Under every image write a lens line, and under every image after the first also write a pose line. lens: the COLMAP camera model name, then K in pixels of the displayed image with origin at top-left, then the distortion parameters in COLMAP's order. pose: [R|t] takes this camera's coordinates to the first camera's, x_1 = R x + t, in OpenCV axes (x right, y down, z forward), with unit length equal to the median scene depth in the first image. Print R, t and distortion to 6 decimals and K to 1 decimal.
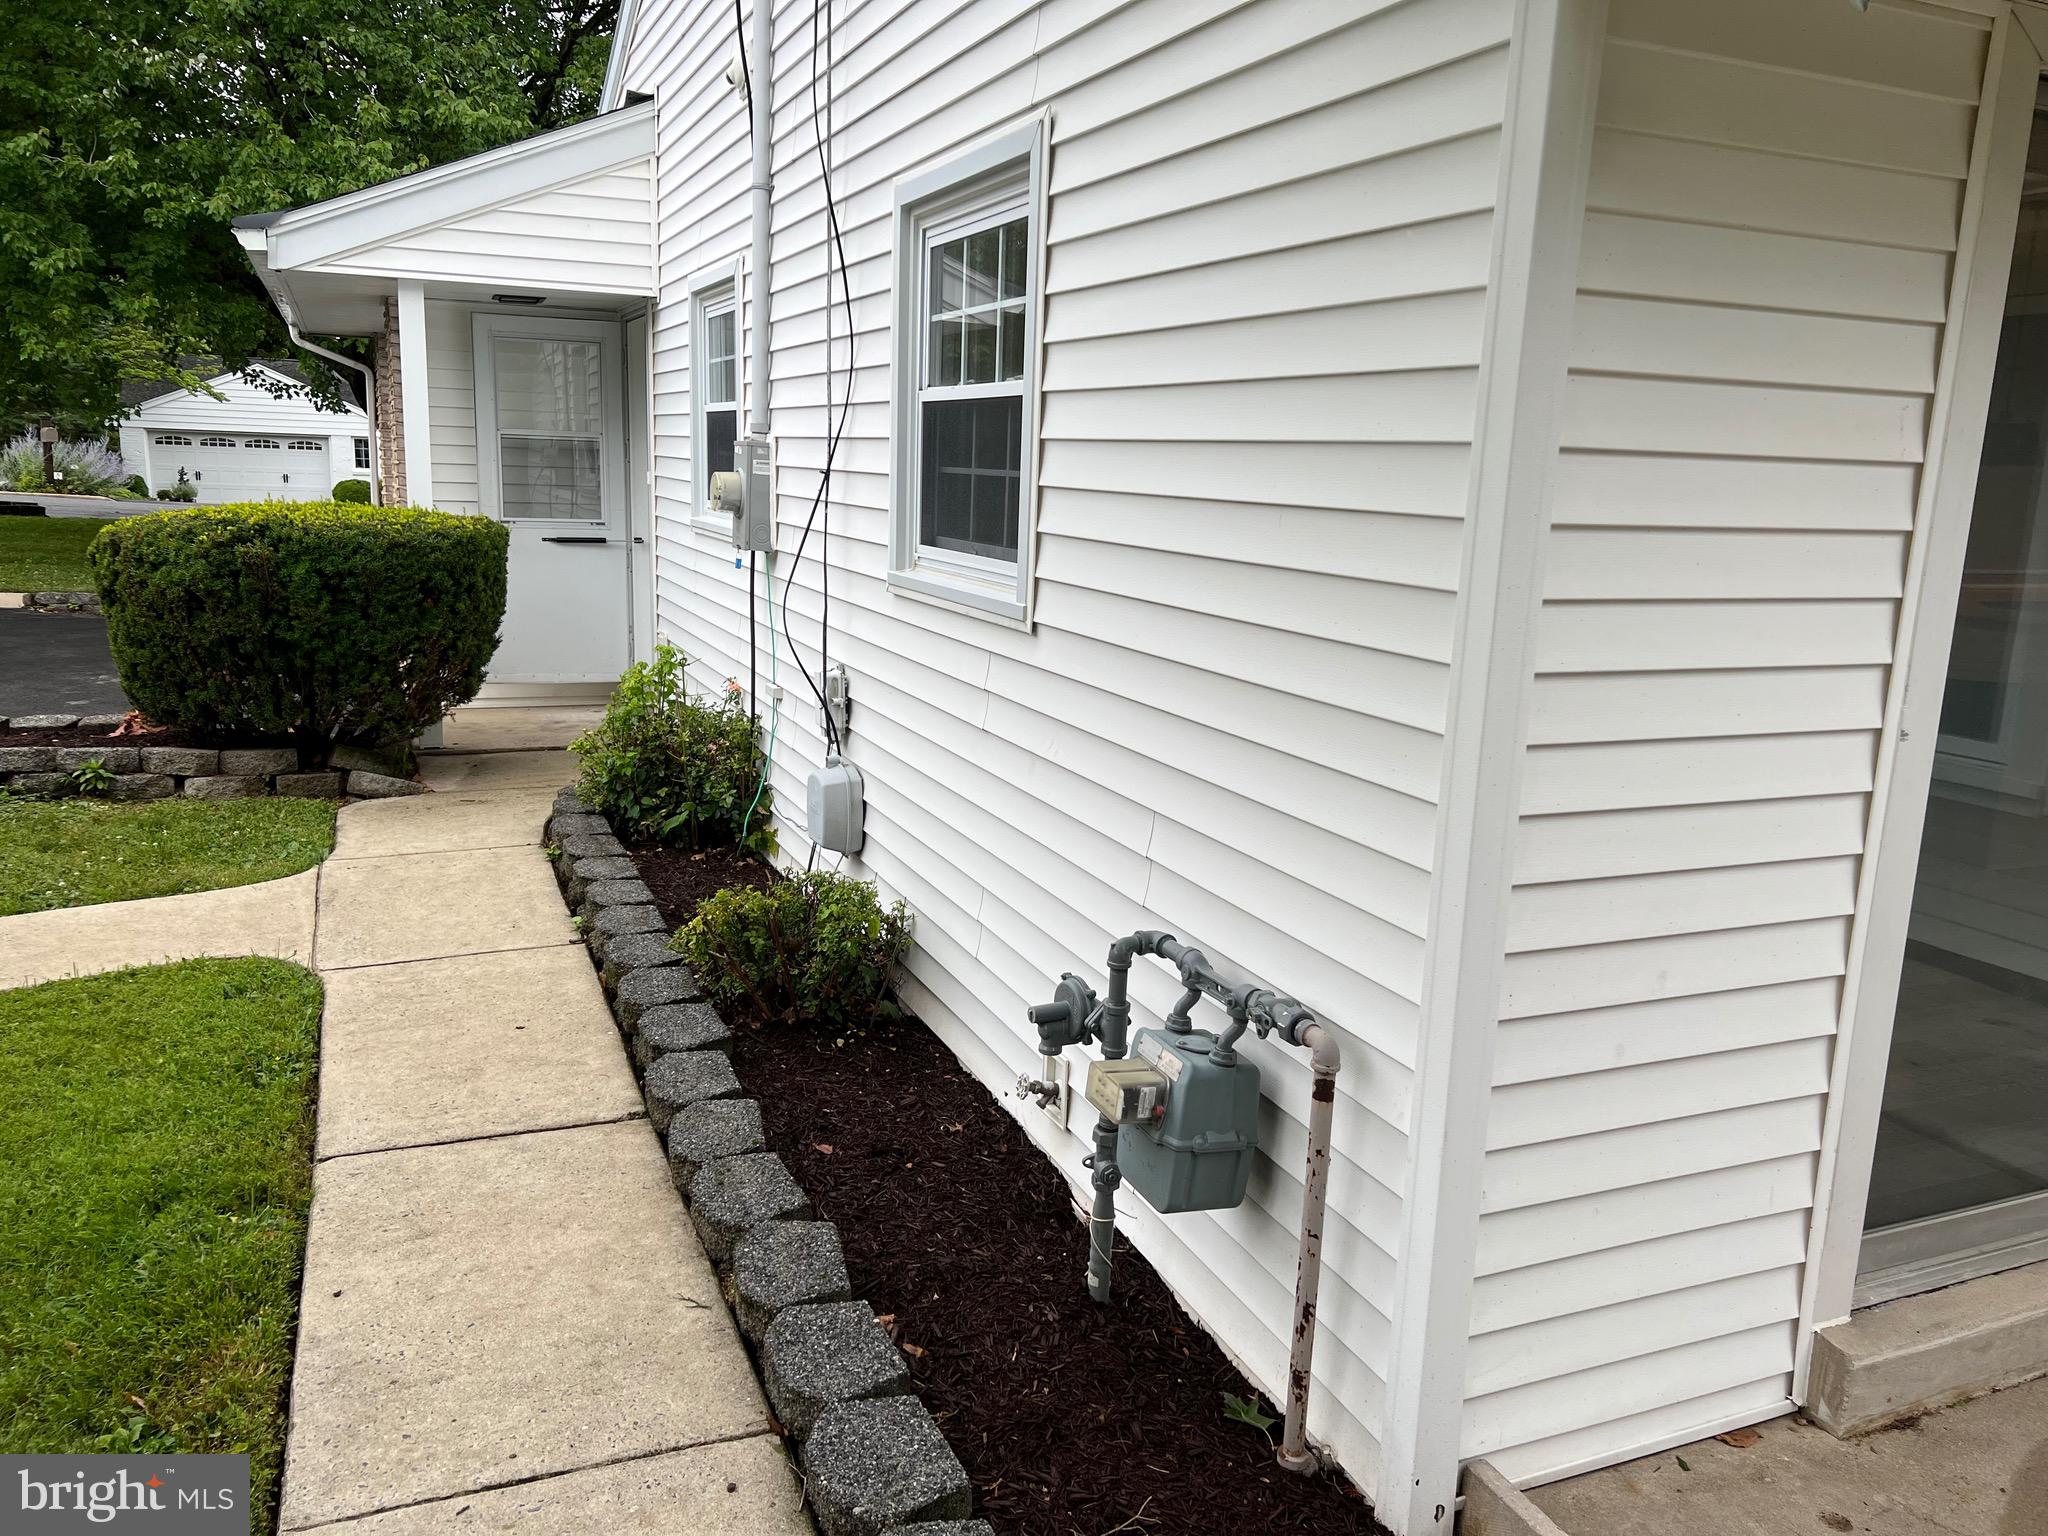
lens RADIAL K [[1551.6, 0, 1035.0], [0, 1551.6, 751.1], [0, 0, 1]] dist [0.047460, -0.042191]
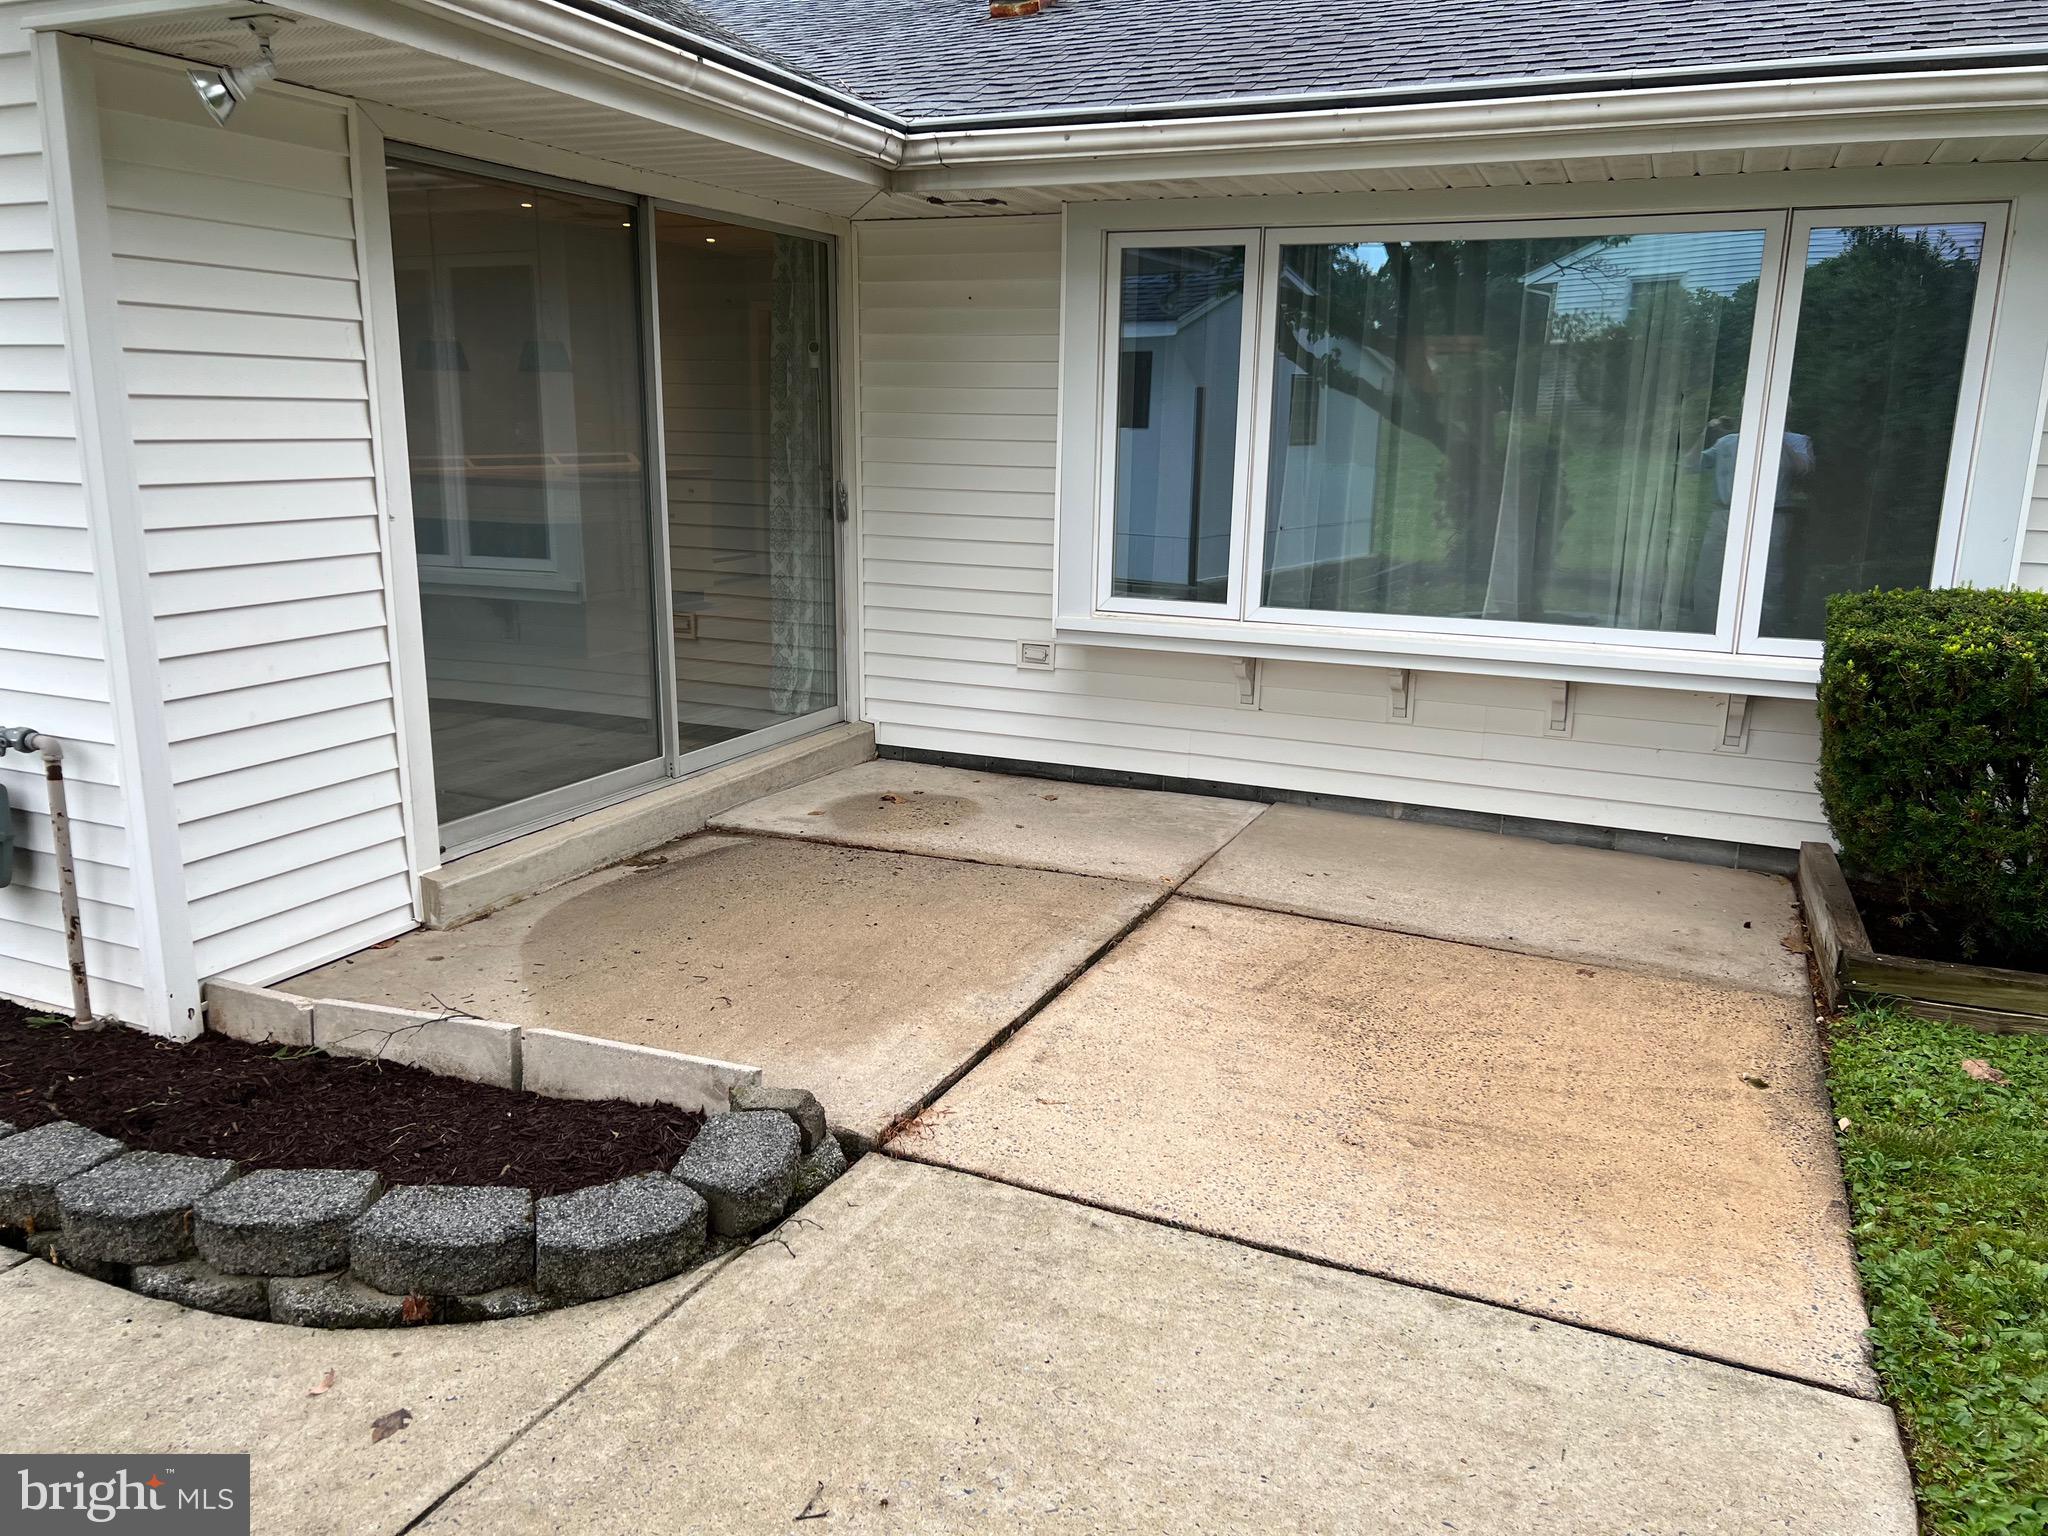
lens RADIAL K [[1536.7, 0, 1039.7], [0, 1536.7, 779.1], [0, 0, 1]] dist [0.073840, -0.074709]
pose [[0.721386, -0.186032, 0.667079, -0.131741], [0.141160, 0.982521, 0.121349, 0.158337], [-0.677994, 0.006625, 0.735037, -0.729184]]
